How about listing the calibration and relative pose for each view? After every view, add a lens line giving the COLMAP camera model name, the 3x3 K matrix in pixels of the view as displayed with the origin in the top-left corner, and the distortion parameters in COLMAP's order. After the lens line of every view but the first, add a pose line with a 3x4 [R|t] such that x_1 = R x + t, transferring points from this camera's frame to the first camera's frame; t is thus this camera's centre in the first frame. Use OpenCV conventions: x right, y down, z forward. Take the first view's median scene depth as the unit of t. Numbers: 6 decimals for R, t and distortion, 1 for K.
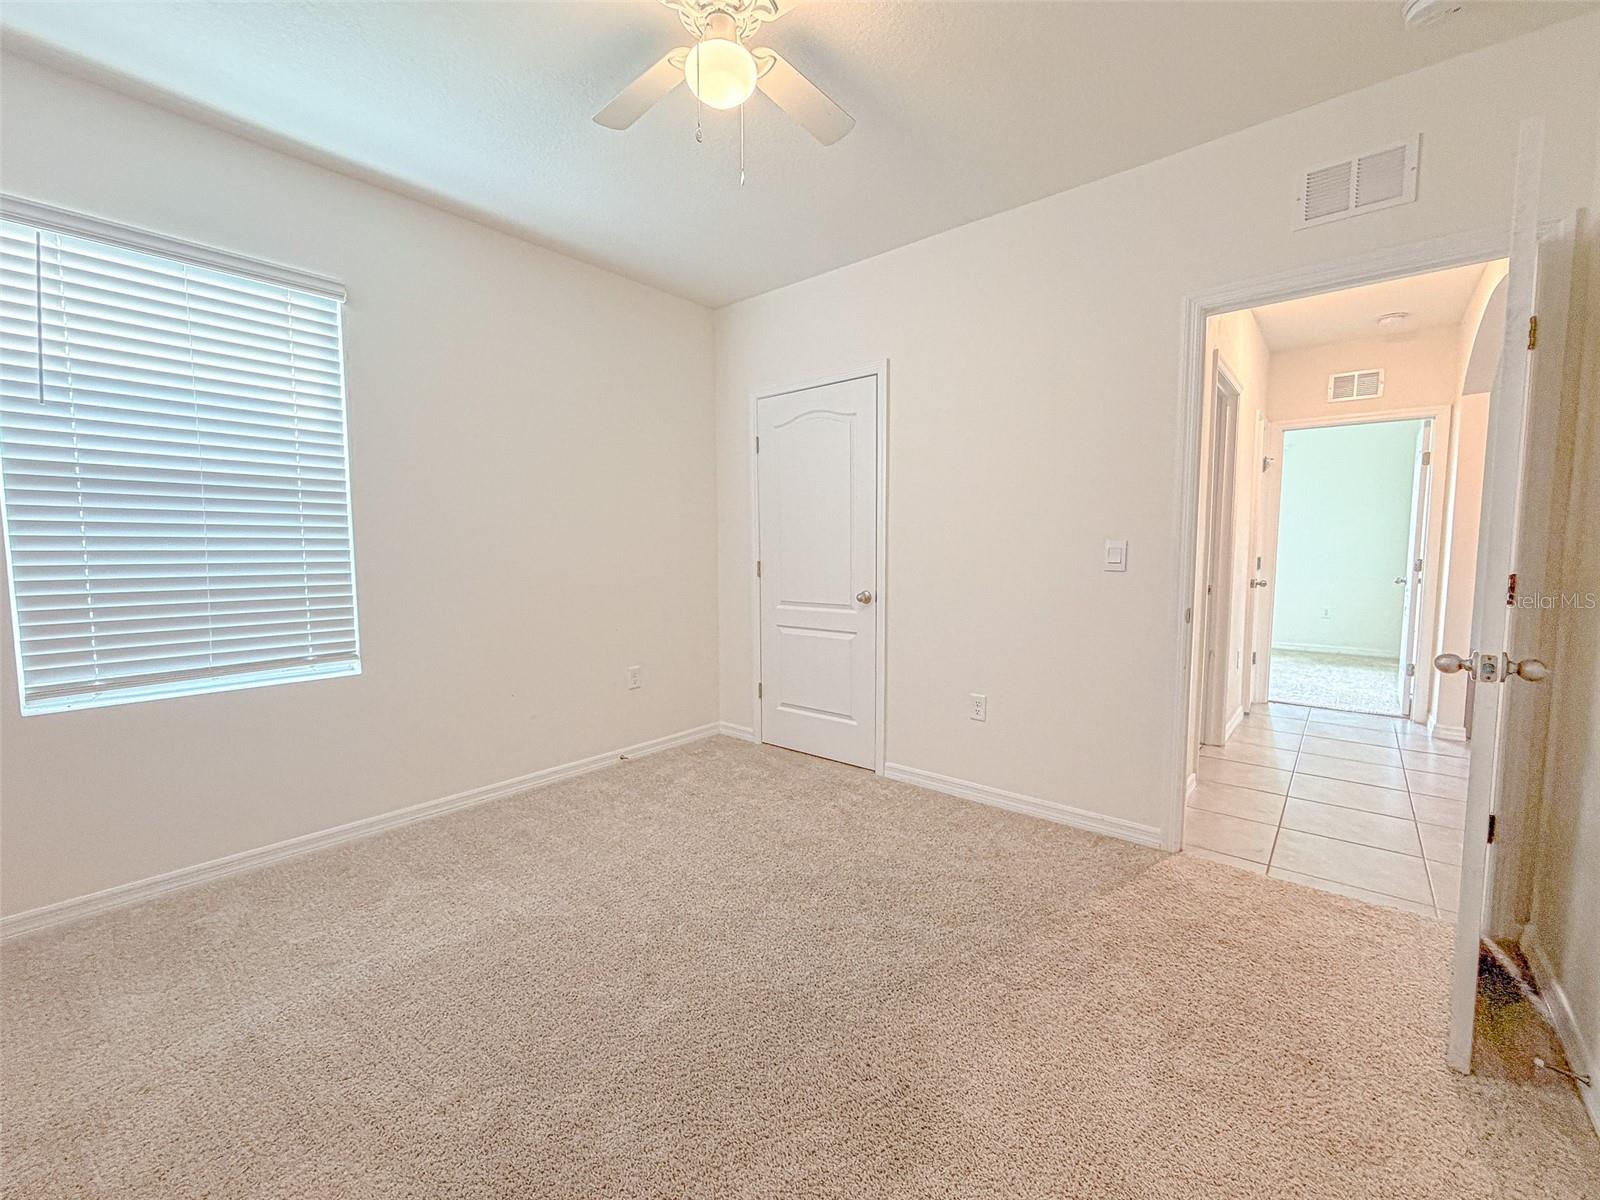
lens RADIAL K [[651.4, 0, 805.9], [0, 651.4, 598.3], [0, 0, 1]] dist [-0.001965, -0.000098]
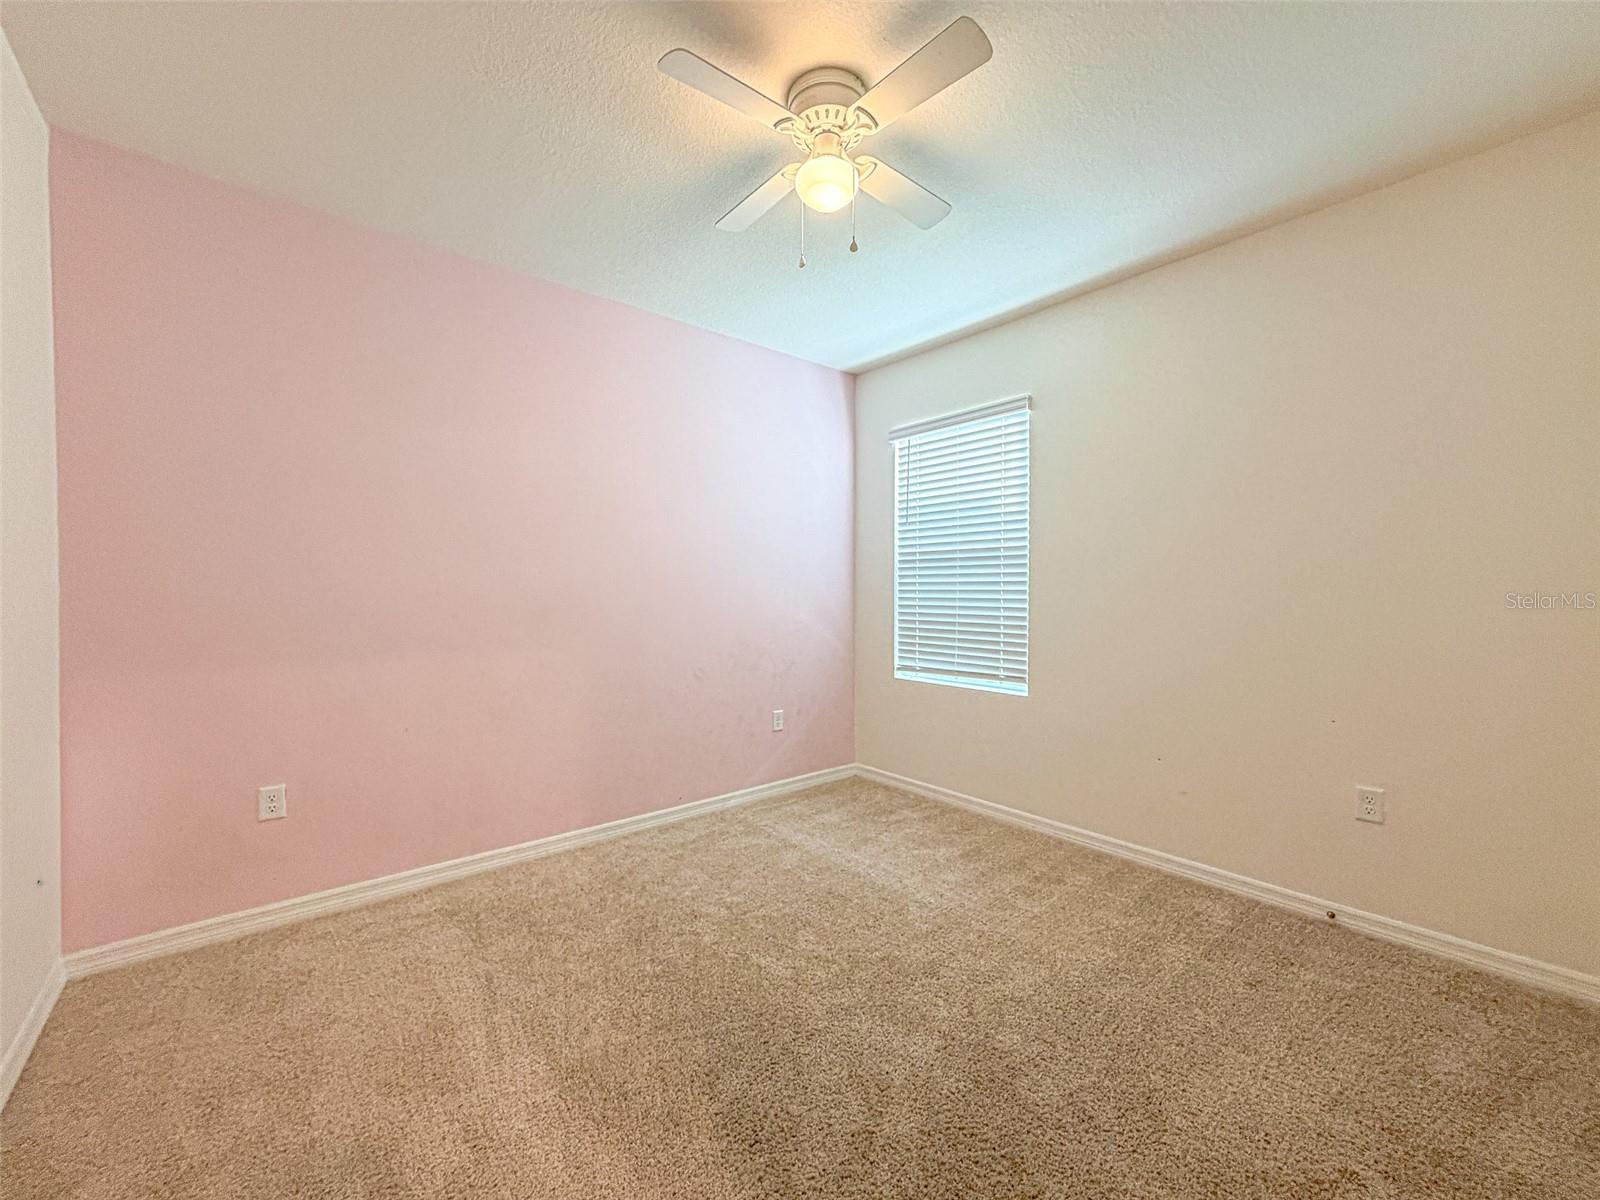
lens RADIAL K [[651.4, 0, 804.8], [0, 651.4, 596.2], [0, 0, 1]] dist [-0.001965, -0.000098]
pose [[-0.168699, 0.008599, -0.985630, 0.664604], [-0.079840, 0.996557, 0.022360, -0.074101], [0.982429, 0.082465, -0.167432, 0.807868]]
